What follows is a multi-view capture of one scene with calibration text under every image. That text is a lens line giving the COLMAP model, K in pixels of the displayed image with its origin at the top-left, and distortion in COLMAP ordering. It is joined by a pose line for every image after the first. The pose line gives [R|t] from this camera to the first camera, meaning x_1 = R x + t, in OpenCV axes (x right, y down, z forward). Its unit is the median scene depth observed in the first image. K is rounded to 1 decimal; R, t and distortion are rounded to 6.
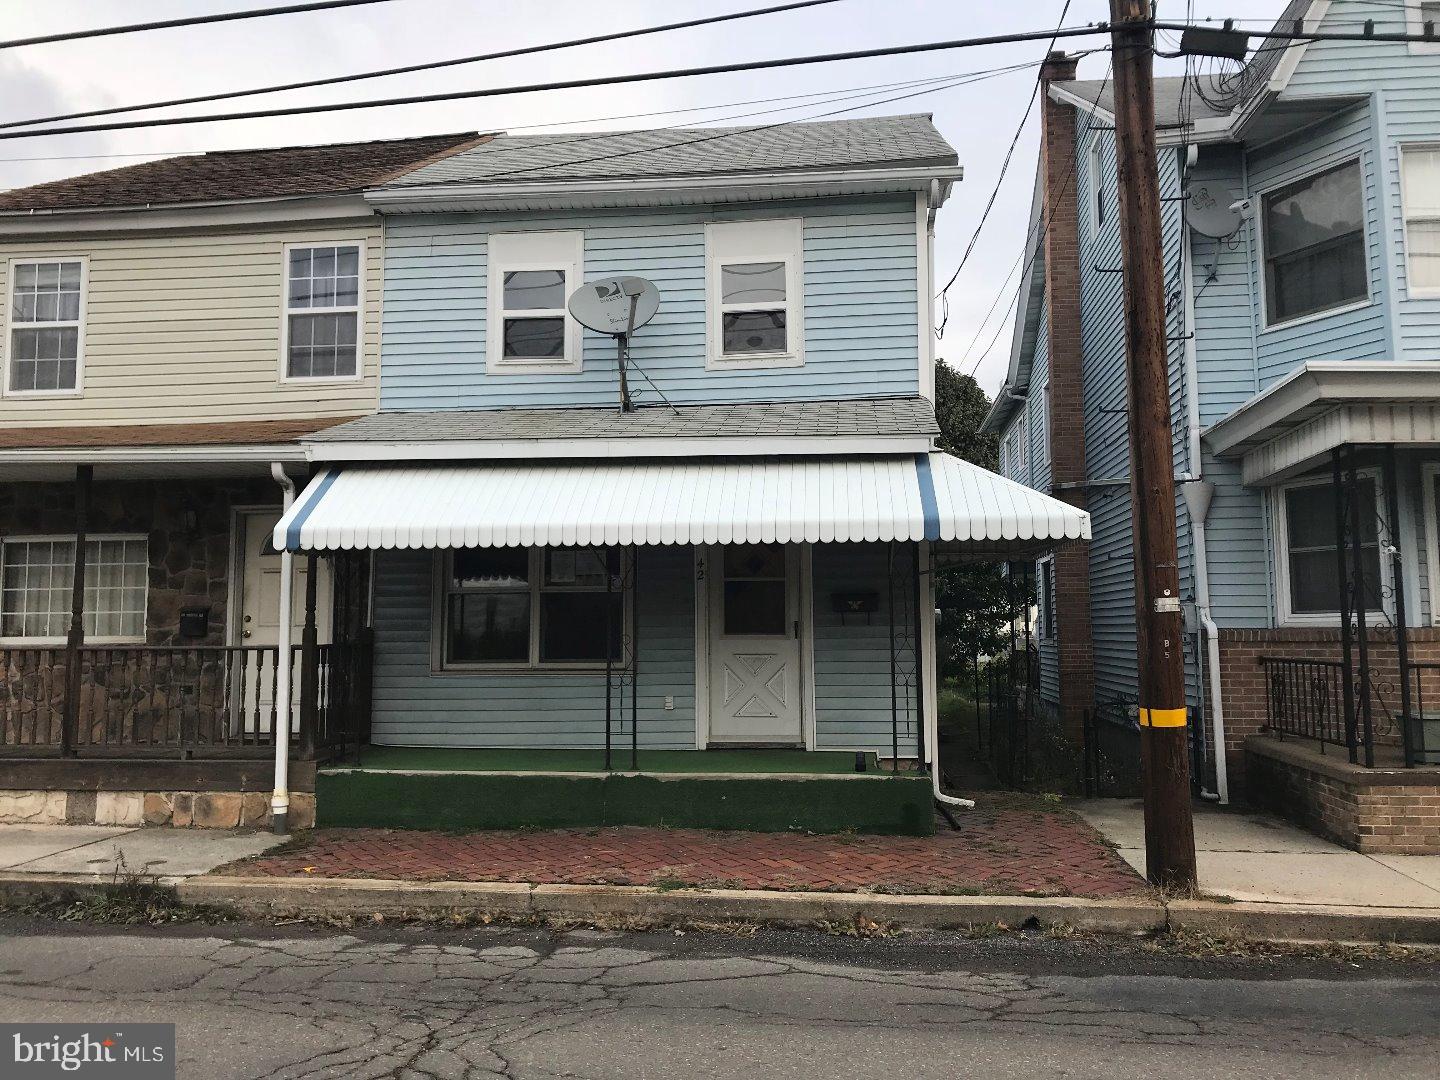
lens RADIAL K [[1192.0, 0, 718.8], [0, 1192.0, 535.0], [0, 0, 1]] dist [0.034293, -0.026536]
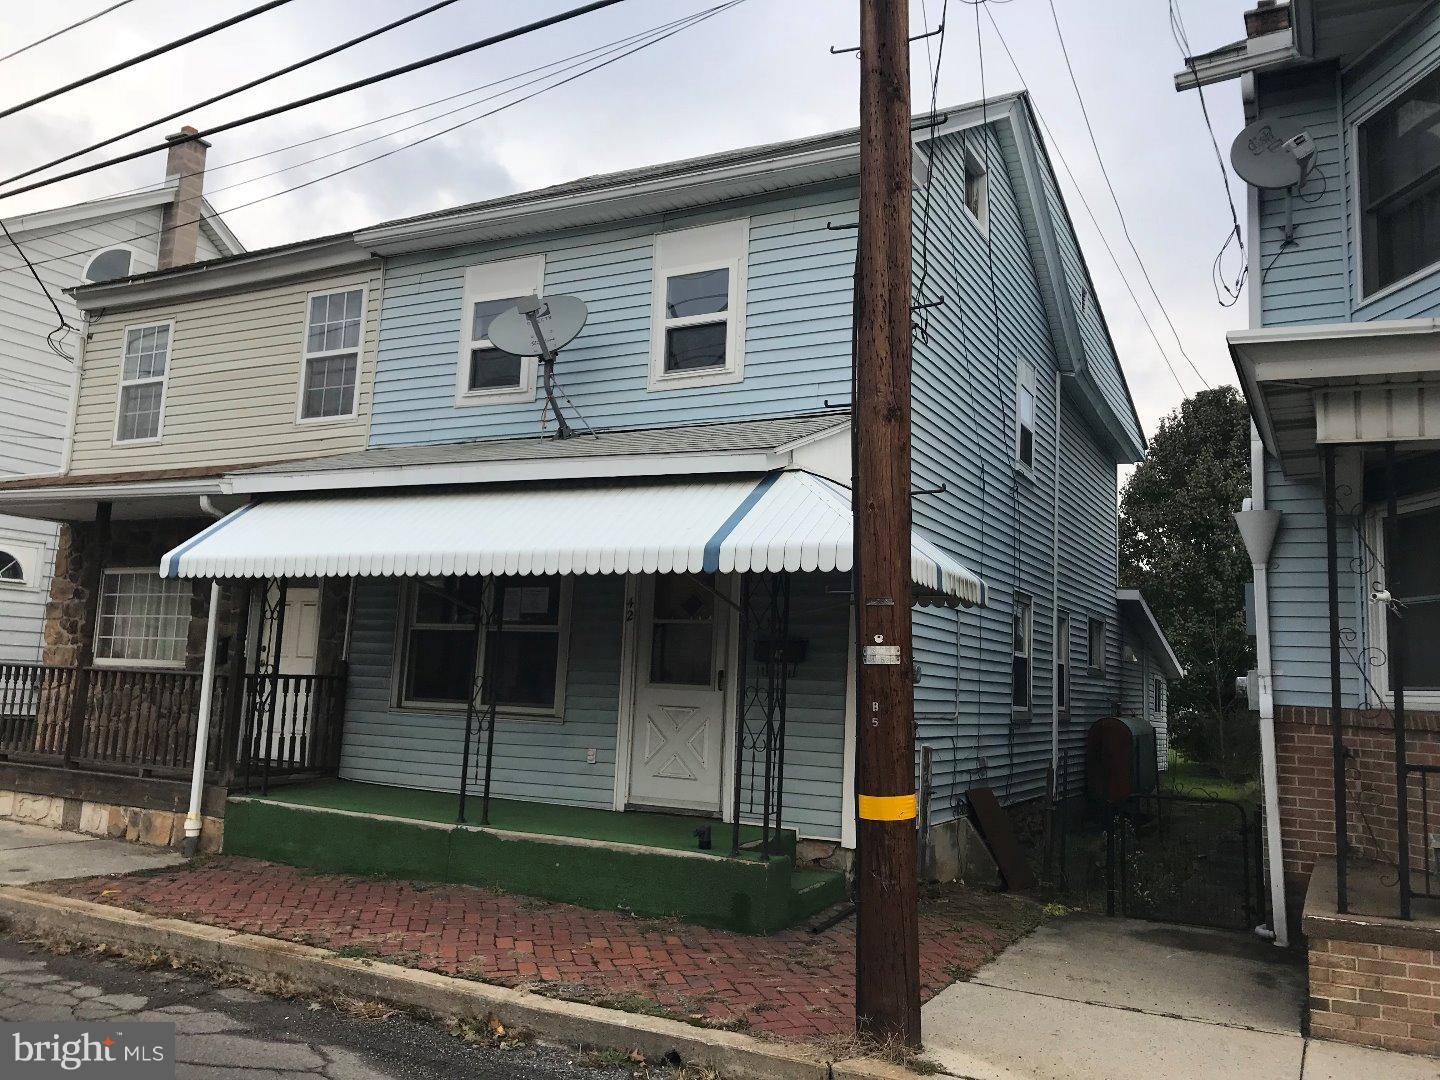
lens RADIAL K [[1192.0, 0, 713.2], [0, 1192.0, 531.6], [0, 0, 1]] dist [0.034293, -0.026536]
pose [[0.926905, -0.003342, -0.375281, 0.385470], [-0.016233, 0.998667, -0.048987, 0.013114], [0.374945, 0.051498, 0.925616, 0.180480]]
